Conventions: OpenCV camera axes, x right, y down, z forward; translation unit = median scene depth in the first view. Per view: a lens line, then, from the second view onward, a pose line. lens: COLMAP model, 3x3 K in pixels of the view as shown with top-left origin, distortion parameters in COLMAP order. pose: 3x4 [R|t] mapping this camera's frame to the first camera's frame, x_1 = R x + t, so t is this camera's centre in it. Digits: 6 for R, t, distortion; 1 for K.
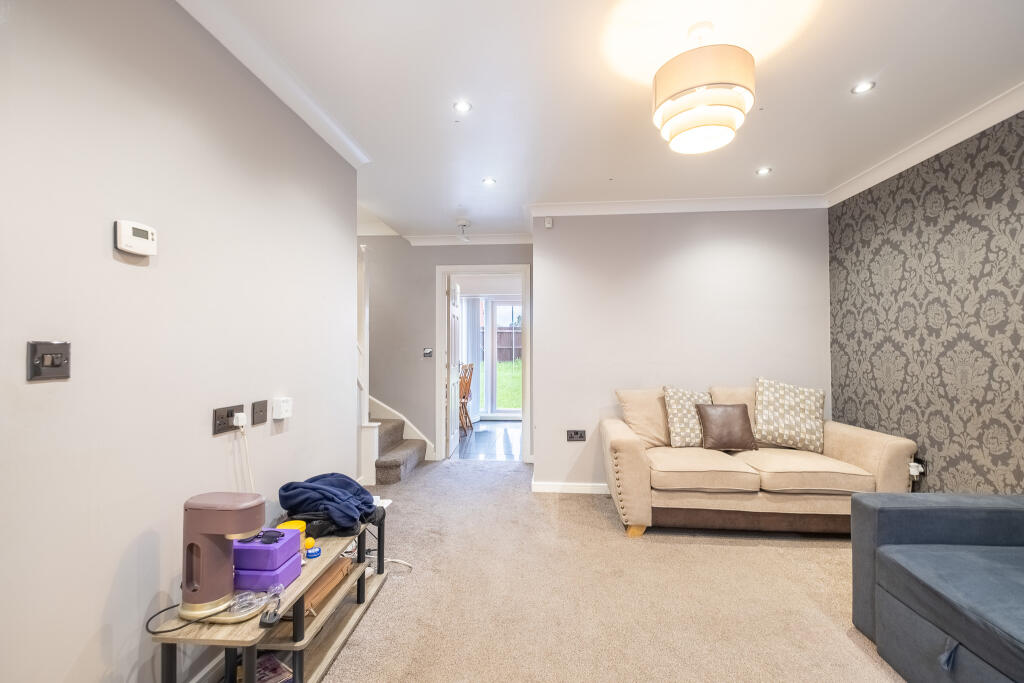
lens RADIAL K [[445.9, 0, 512.0], [0, 445.9, 339.9], [0, 0, 1]] dist [0.003620, -0.005986]
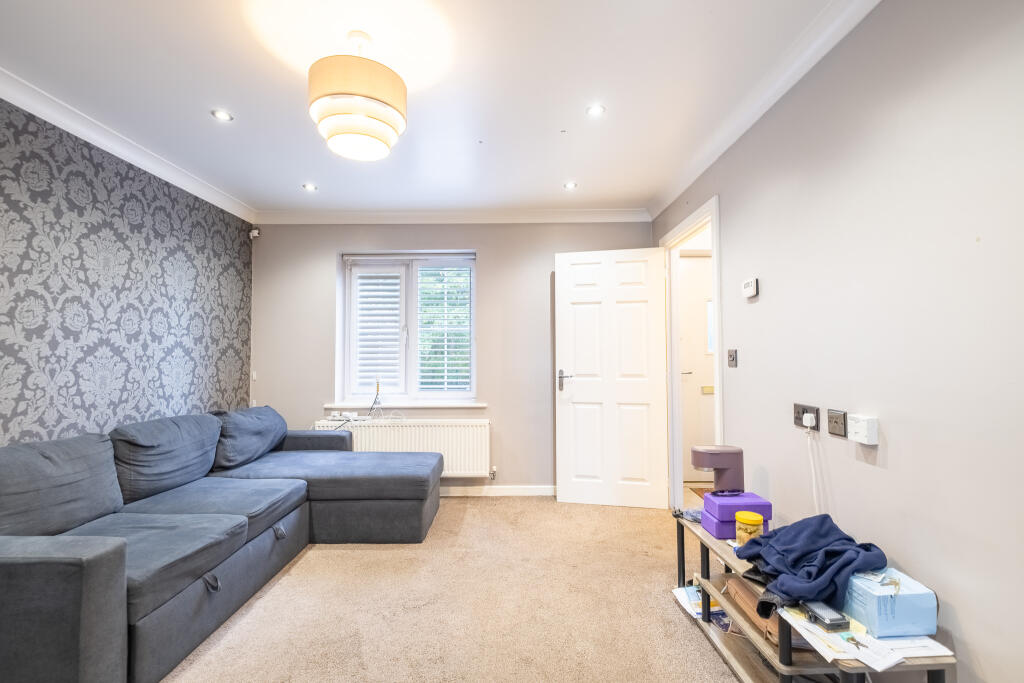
lens RADIAL K [[452.6, 0, 512.9], [0, 452.6, 340.0], [0, 0, 1]] dist [0.000733, -0.000696]
pose [[-0.996790, 0.001051, -0.080051, 0.105186], [0.005587, 0.998389, -0.056467, 0.031824], [0.079862, -0.056733, -0.995190, 1.306214]]
